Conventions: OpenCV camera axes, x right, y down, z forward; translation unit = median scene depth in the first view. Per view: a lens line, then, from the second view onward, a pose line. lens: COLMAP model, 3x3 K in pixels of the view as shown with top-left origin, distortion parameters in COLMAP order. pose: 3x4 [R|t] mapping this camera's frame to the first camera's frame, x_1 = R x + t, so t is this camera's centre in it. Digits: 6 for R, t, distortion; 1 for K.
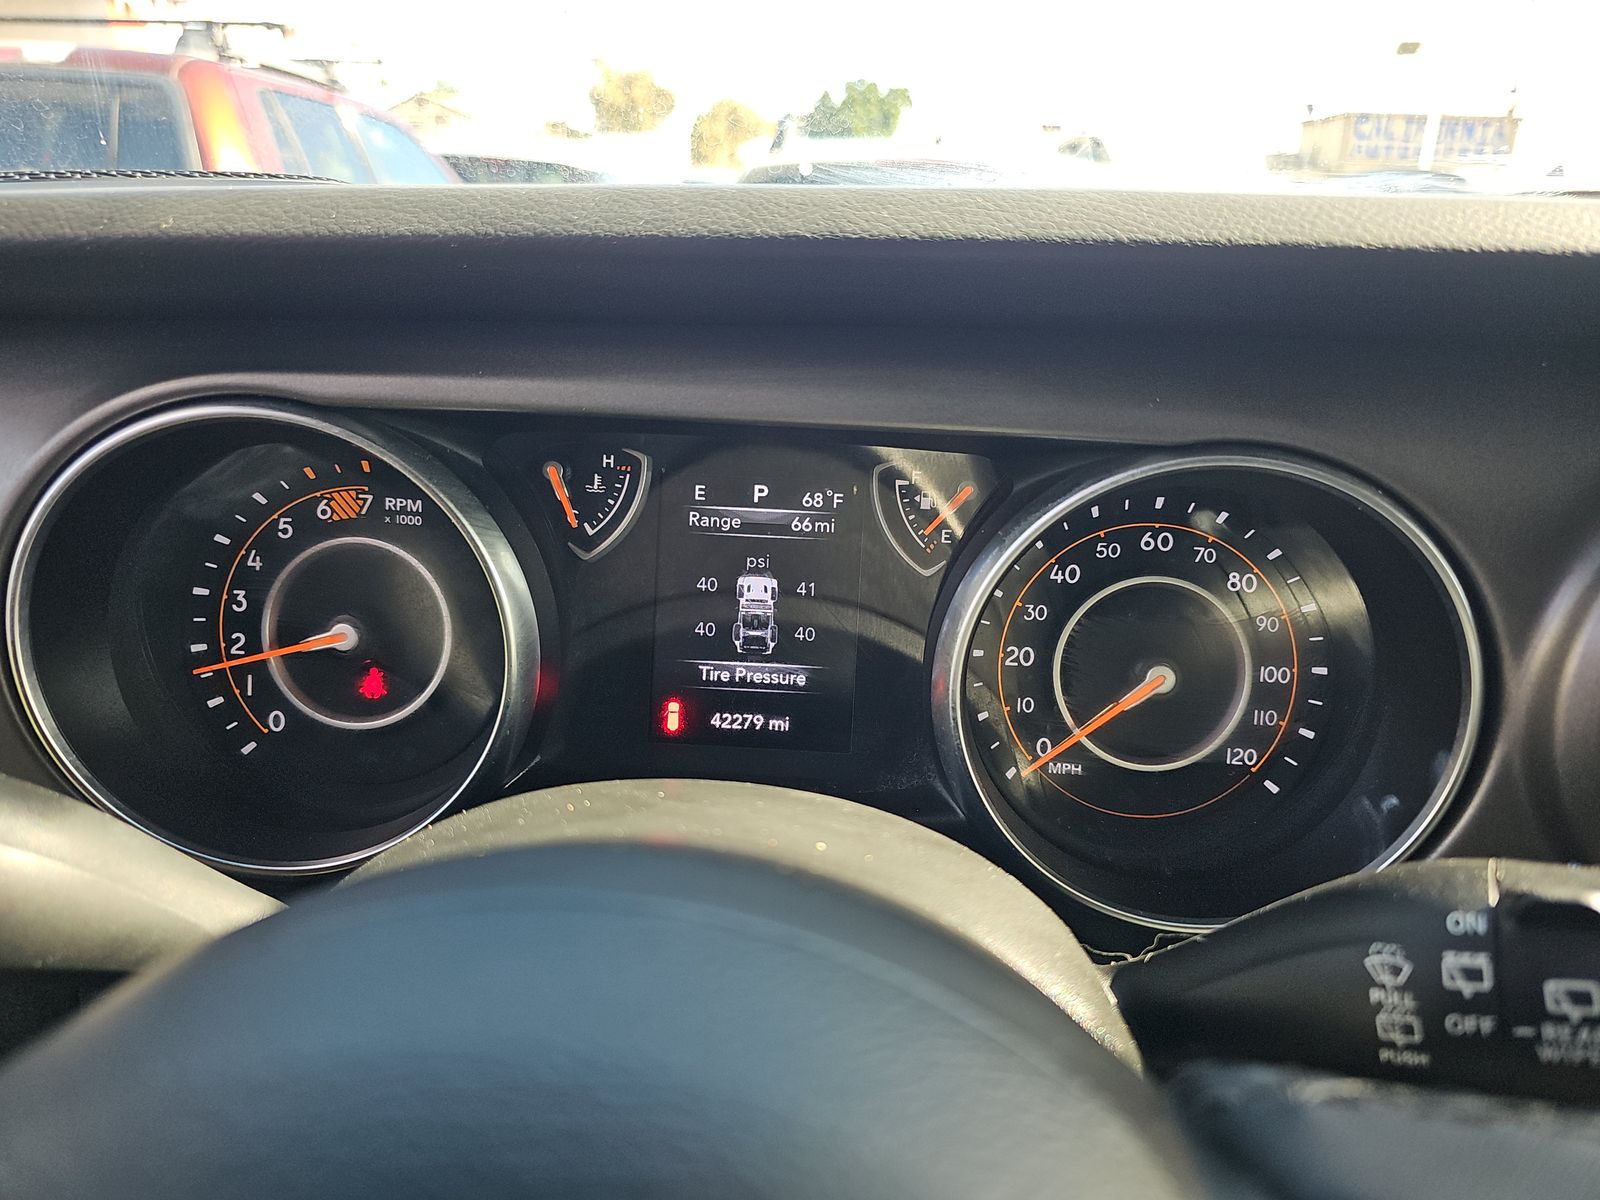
lens RADIAL K [[1043.3, 0, 790.1], [0, 1043.3, 598.0], [0, 0, 1]] dist [-0.004259, -0.001071]
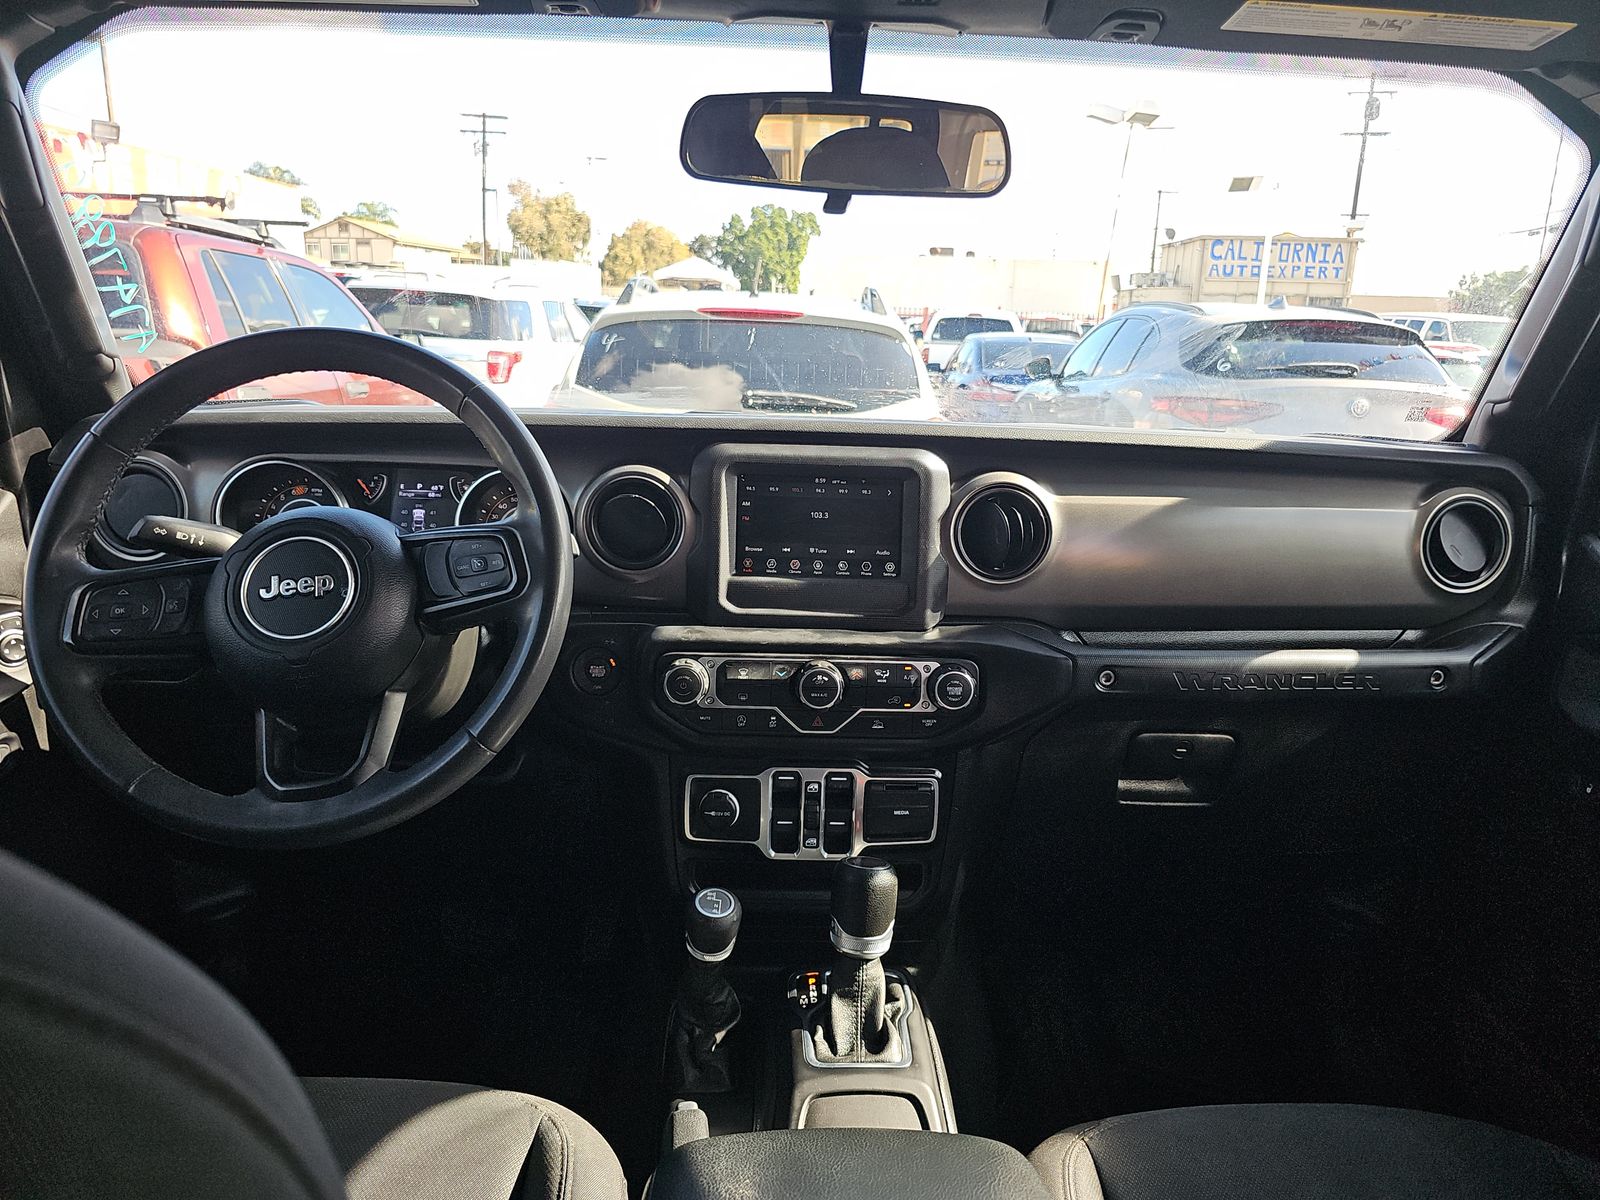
lens RADIAL K [[1043.3, 0, 790.1], [0, 1043.3, 598.0], [0, 0, 1]] dist [-0.004259, -0.001071]
pose [[0.997314, -0.026676, 0.068217, 1.001488], [0.033230, 0.994747, -0.096819, 0.680710], [-0.065275, 0.098826, 0.992961, -2.643151]]
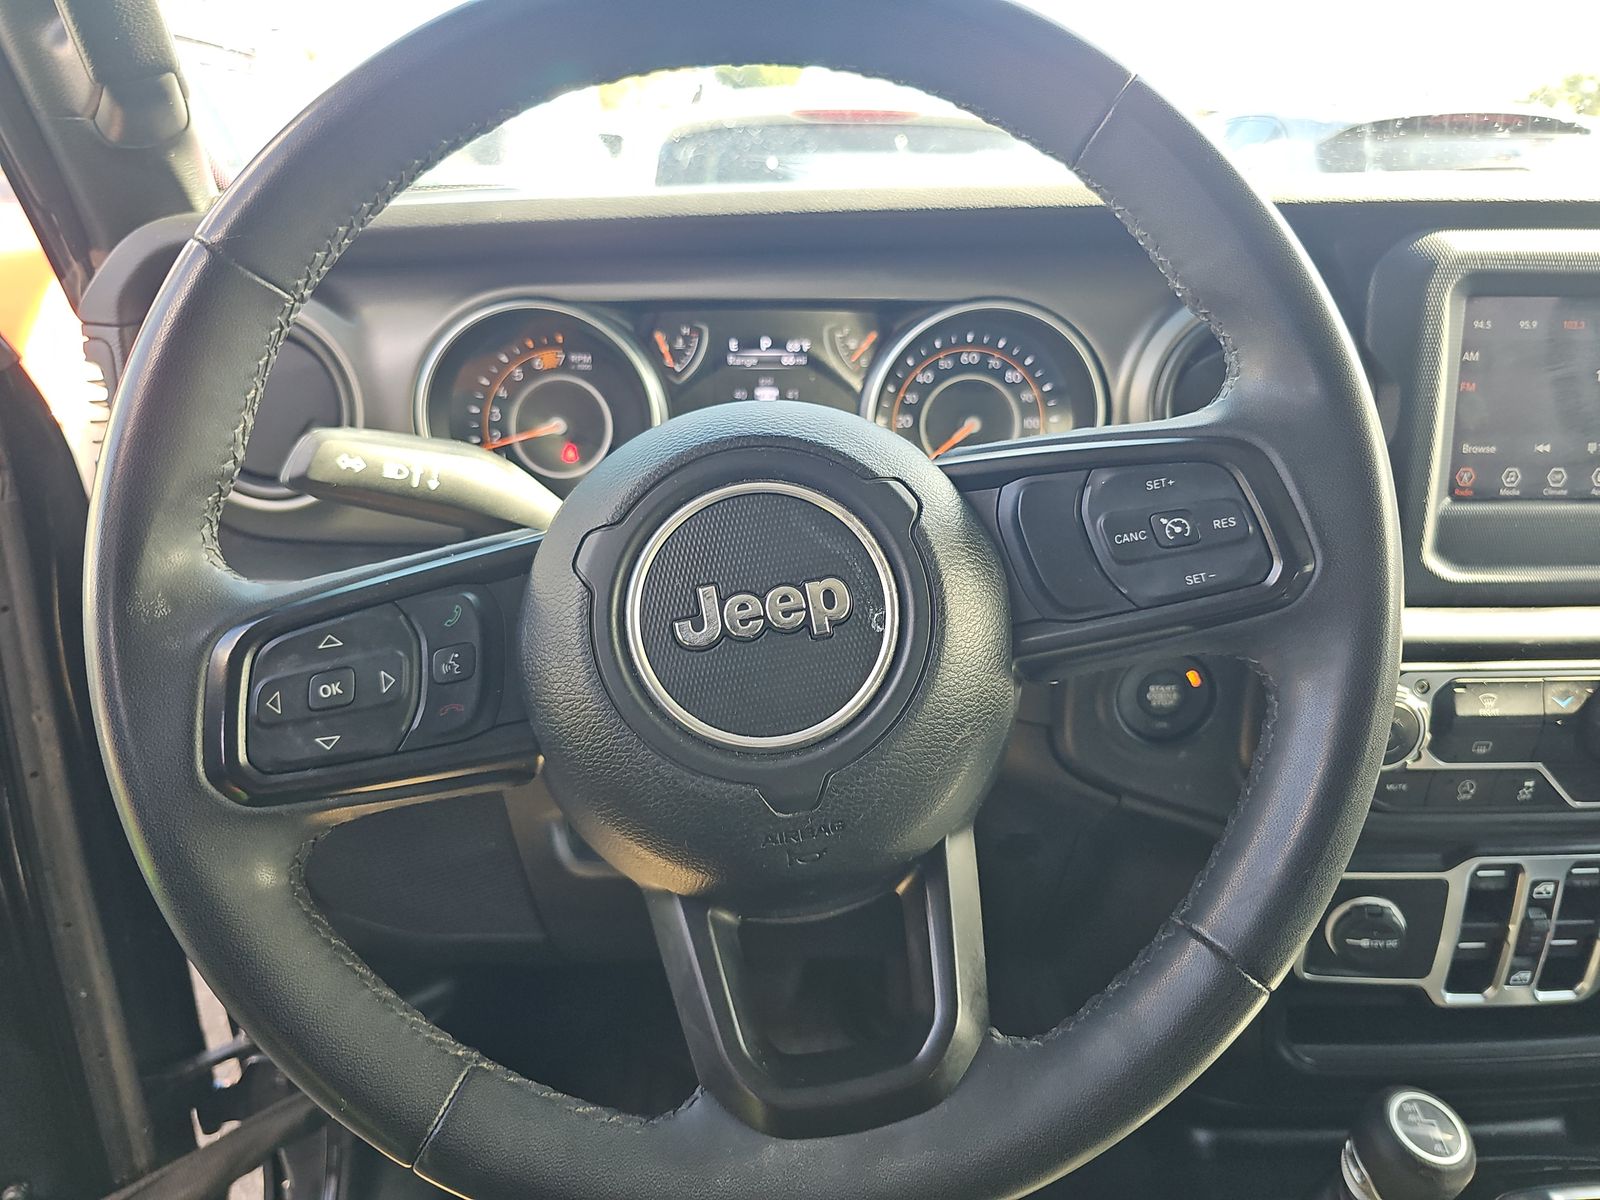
lens RADIAL K [[1055.3, 0, 800.0], [0, 1055.3, 600.0], [0, 0, 1]] dist [-0.025157, -0.002634]
pose [[0.995555, -0.064321, 0.068802, -0.130166], [0.061550, 0.997234, 0.041661, 0.291887], [-0.071291, -0.037241, 0.996760, -0.952915]]
